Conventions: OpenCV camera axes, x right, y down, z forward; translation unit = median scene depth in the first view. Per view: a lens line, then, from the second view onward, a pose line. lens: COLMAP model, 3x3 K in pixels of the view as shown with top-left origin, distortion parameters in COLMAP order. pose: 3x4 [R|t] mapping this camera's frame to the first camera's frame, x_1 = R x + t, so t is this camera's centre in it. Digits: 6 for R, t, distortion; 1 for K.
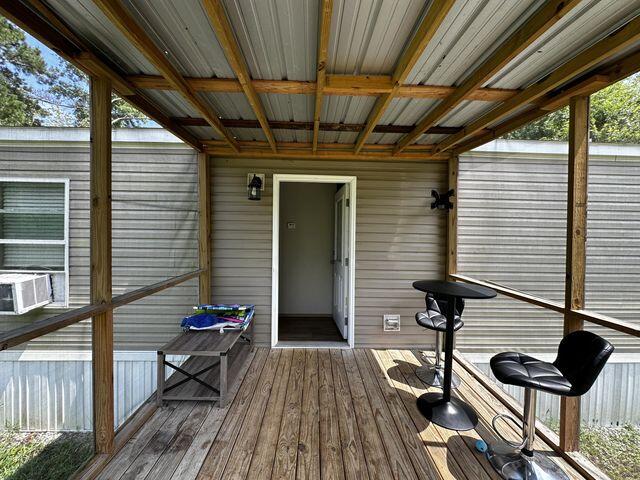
lens RADIAL K [[256.3, 0, 318.9], [0, 256.3, 239.1], [0, 0, 1]] dist [-0.003877, 0.000265]
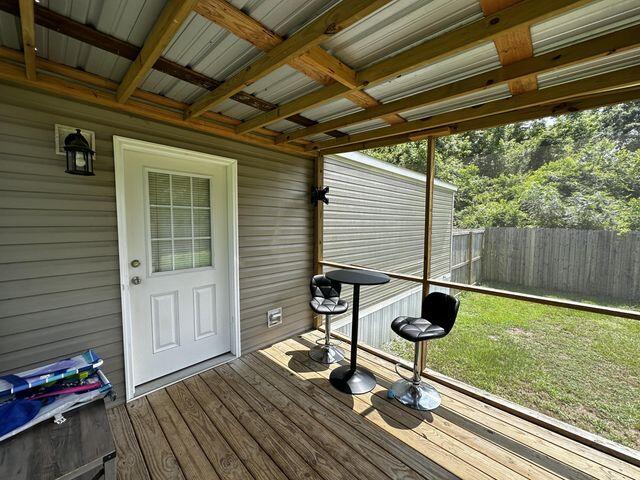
lens RADIAL K [[256.3, 0, 319.6], [0, 256.3, 238.7], [0, 0, 1]] dist [-0.003877, 0.000265]
pose [[0.713365, -0.056560, 0.698507, -0.293656], [0.011752, 0.997563, 0.068774, -0.043996], [-0.700694, -0.040852, 0.712291, 0.213676]]
